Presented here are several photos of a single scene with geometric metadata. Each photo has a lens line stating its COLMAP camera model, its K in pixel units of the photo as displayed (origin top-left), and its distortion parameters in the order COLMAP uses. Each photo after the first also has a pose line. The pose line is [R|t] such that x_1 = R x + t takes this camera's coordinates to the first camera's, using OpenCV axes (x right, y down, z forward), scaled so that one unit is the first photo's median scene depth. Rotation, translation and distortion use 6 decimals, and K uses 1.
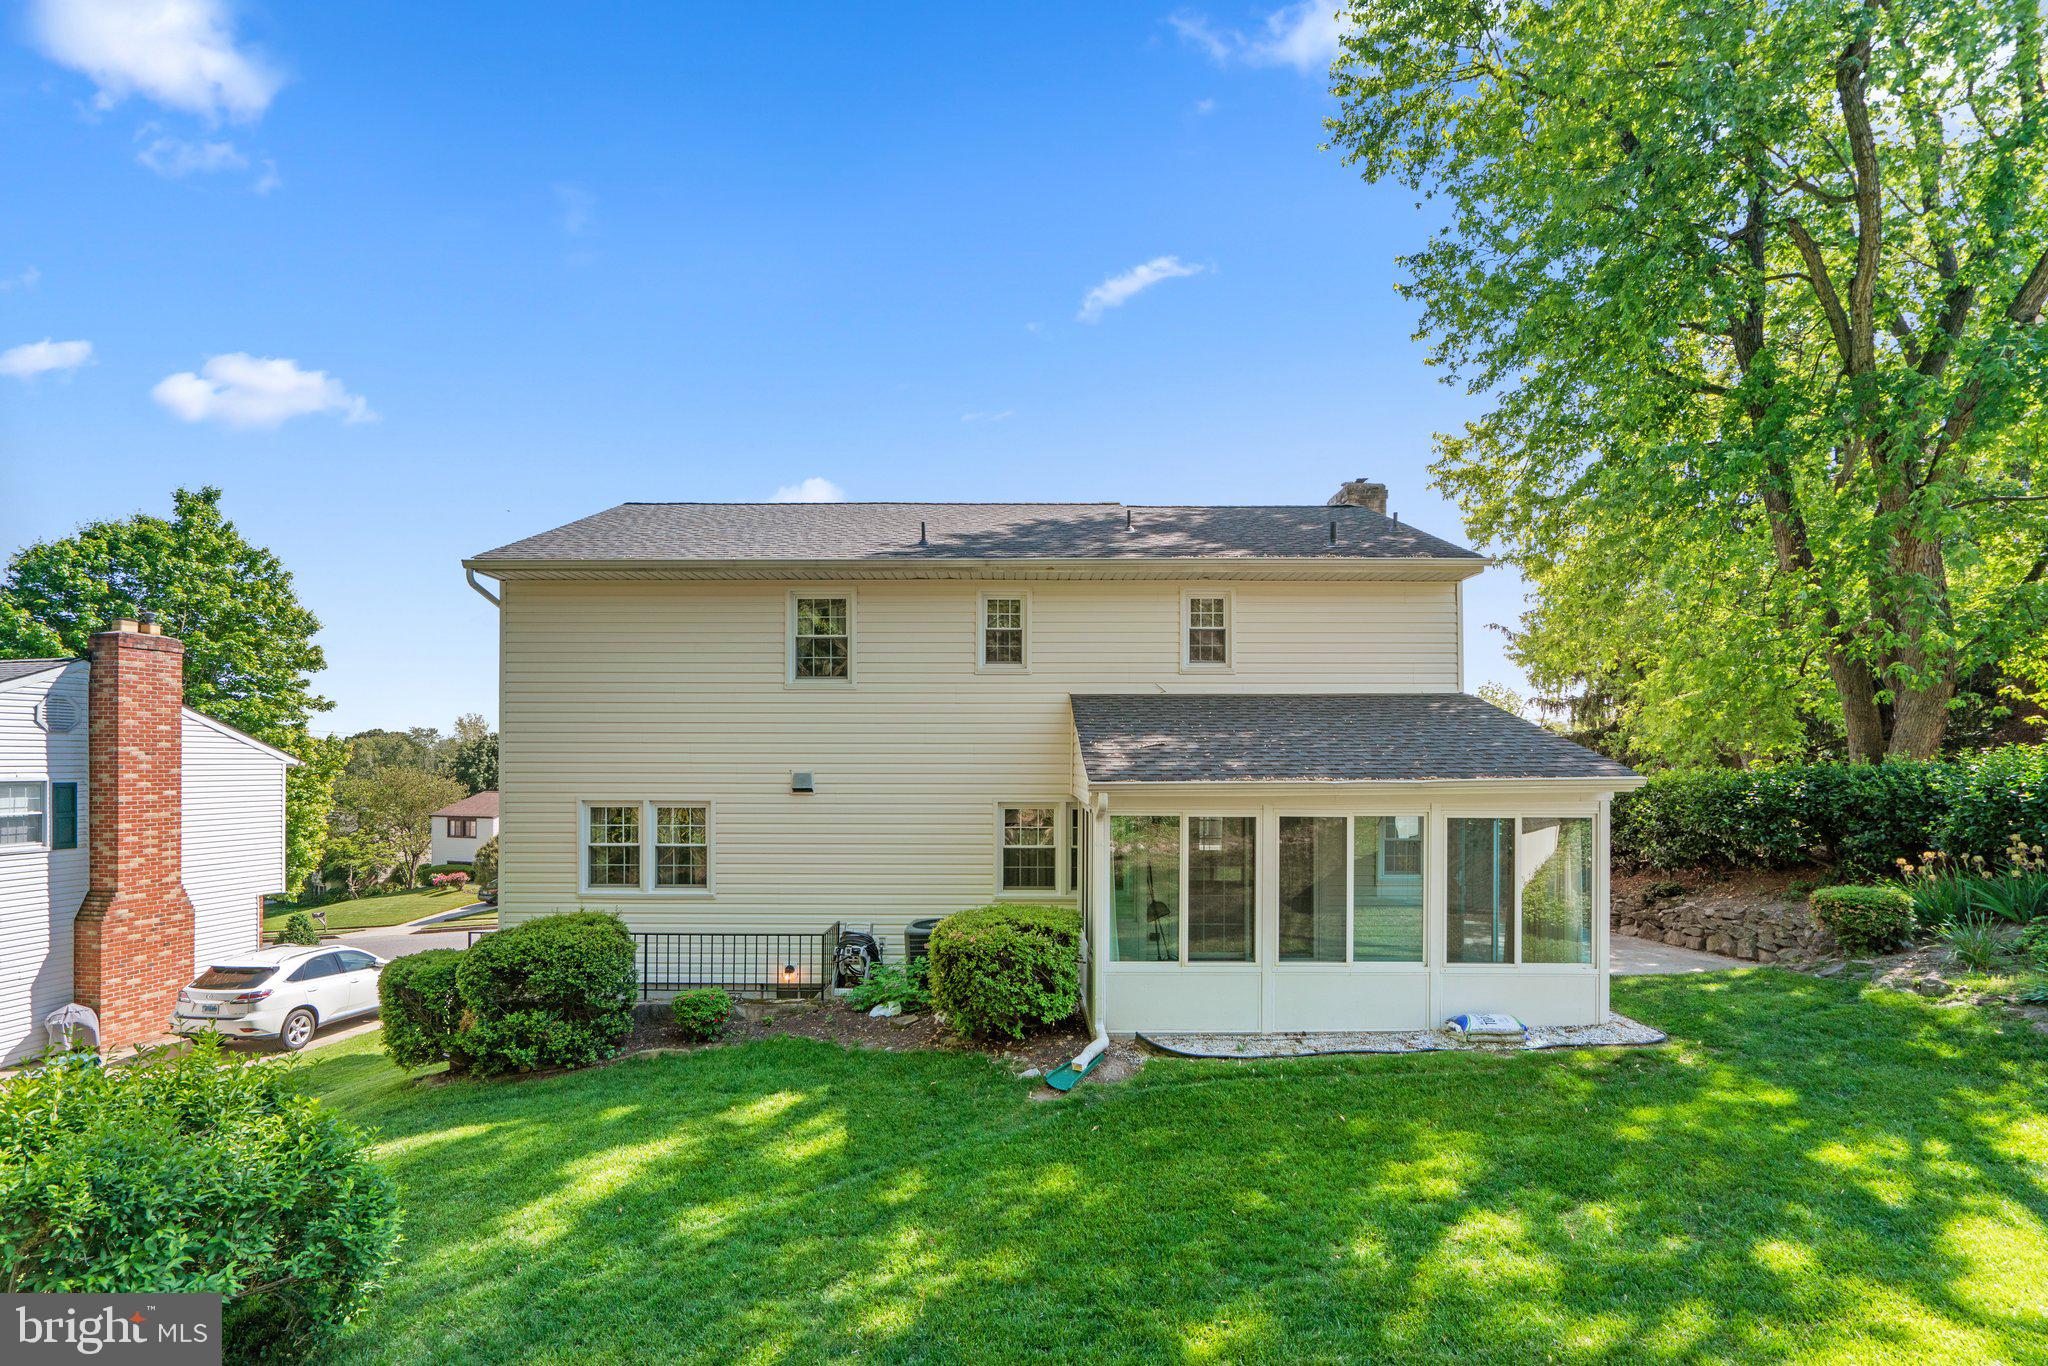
lens RADIAL K [[933.0, 0, 1027.8], [0, 933.0, 806.9], [0, 0, 1]] dist [-0.008838, 0.004444]
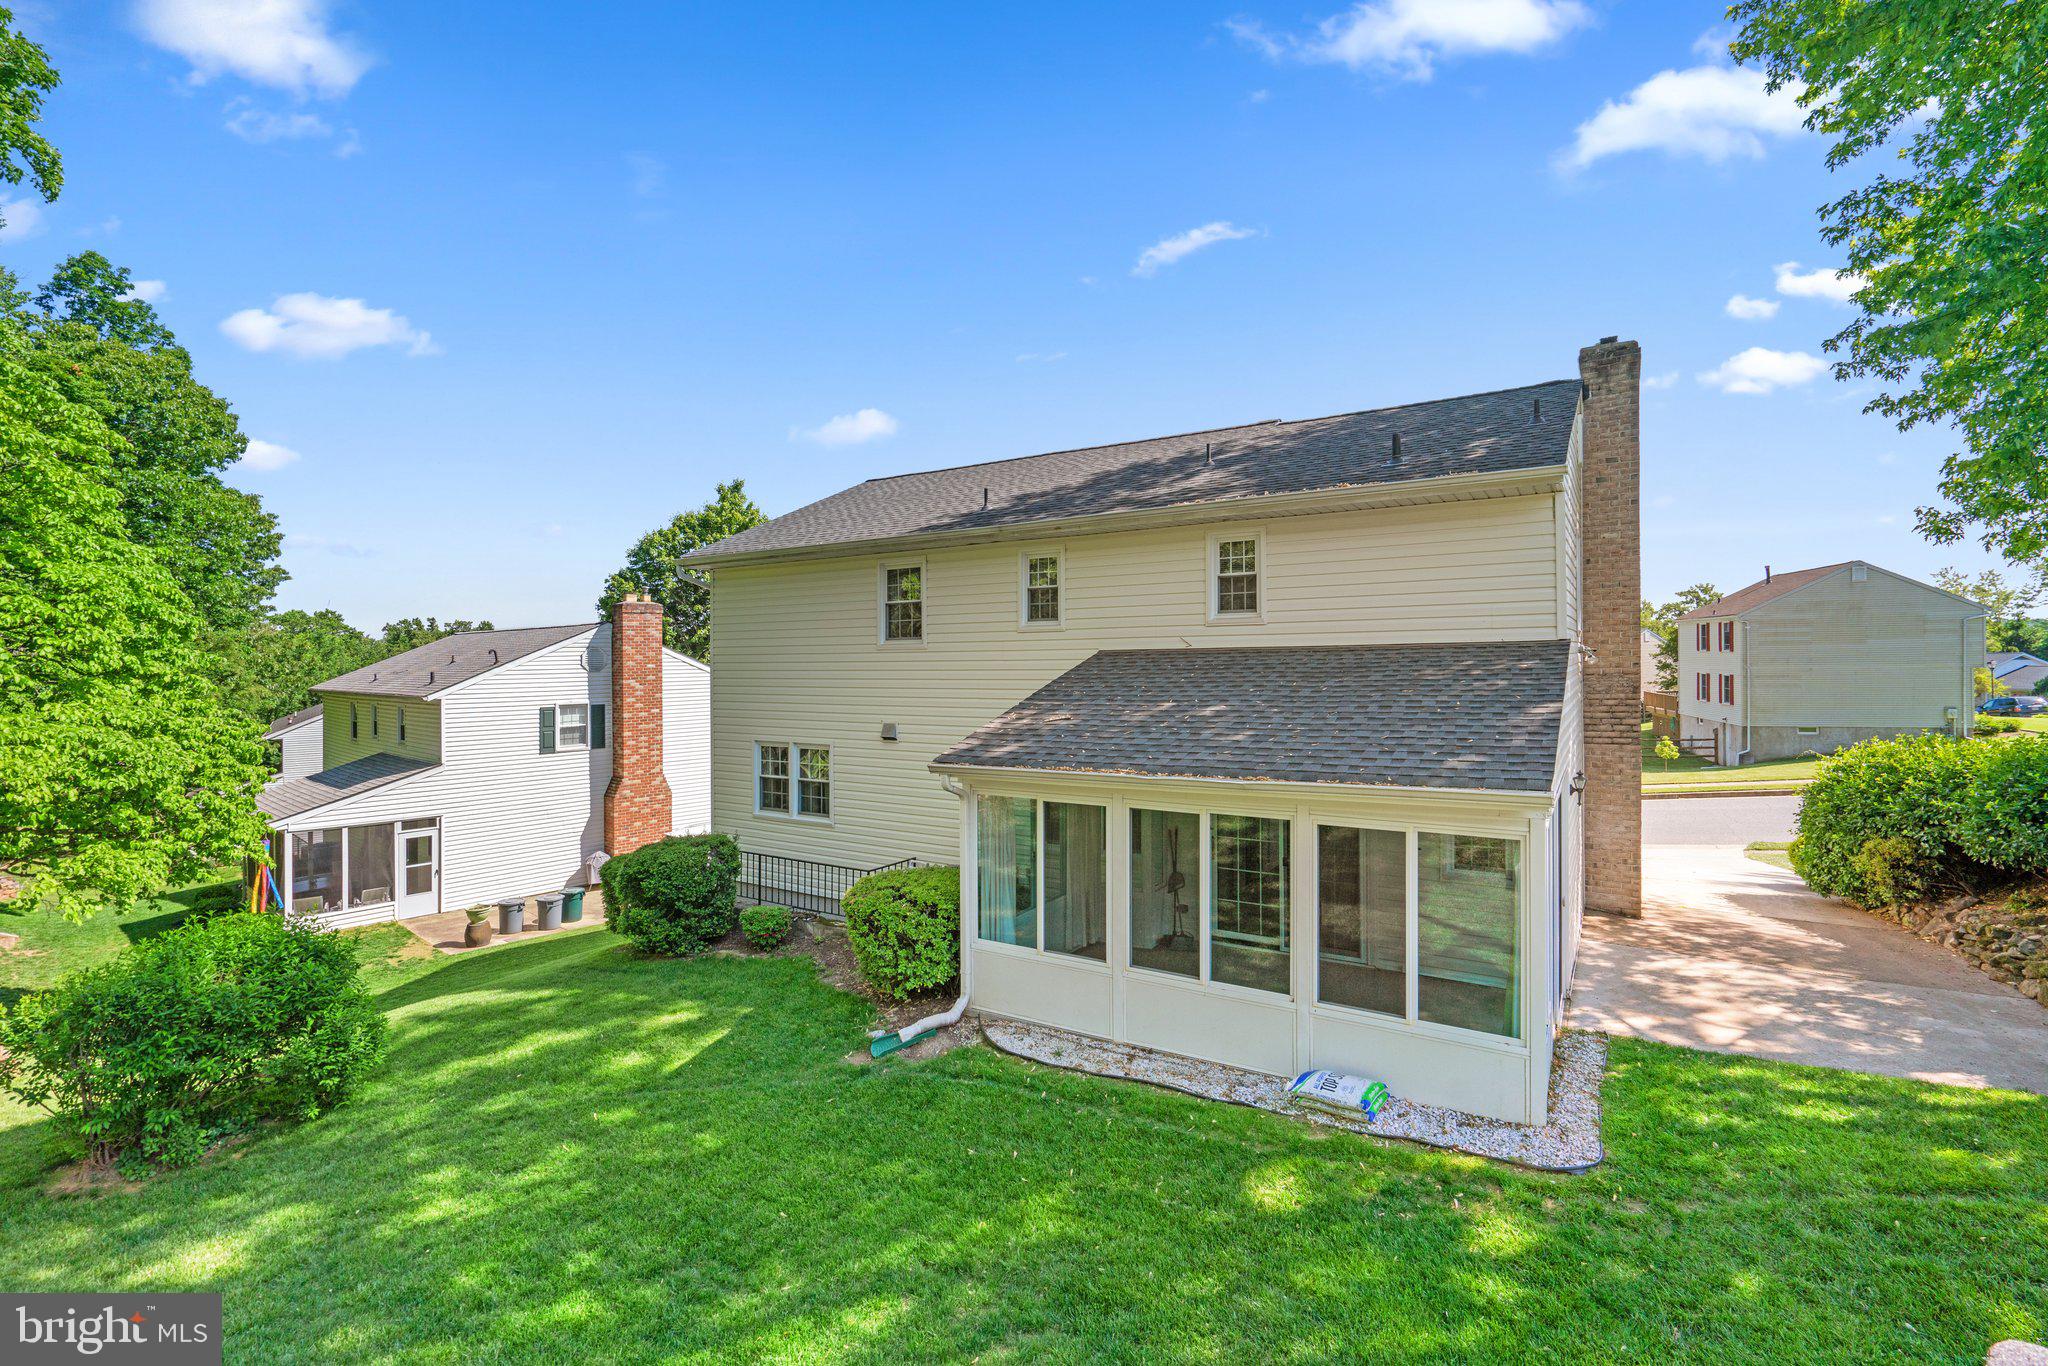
lens RADIAL K [[933.0, 0, 1006.5], [0, 933.0, 682.9], [0, 0, 1]] dist [-0.008838, 0.004444]
pose [[0.842388, 0.001538, -0.538869, 0.490695], [-0.007831, 0.999925, -0.009387, -0.076193], [0.538814, 0.012127, 0.842337, 0.119496]]
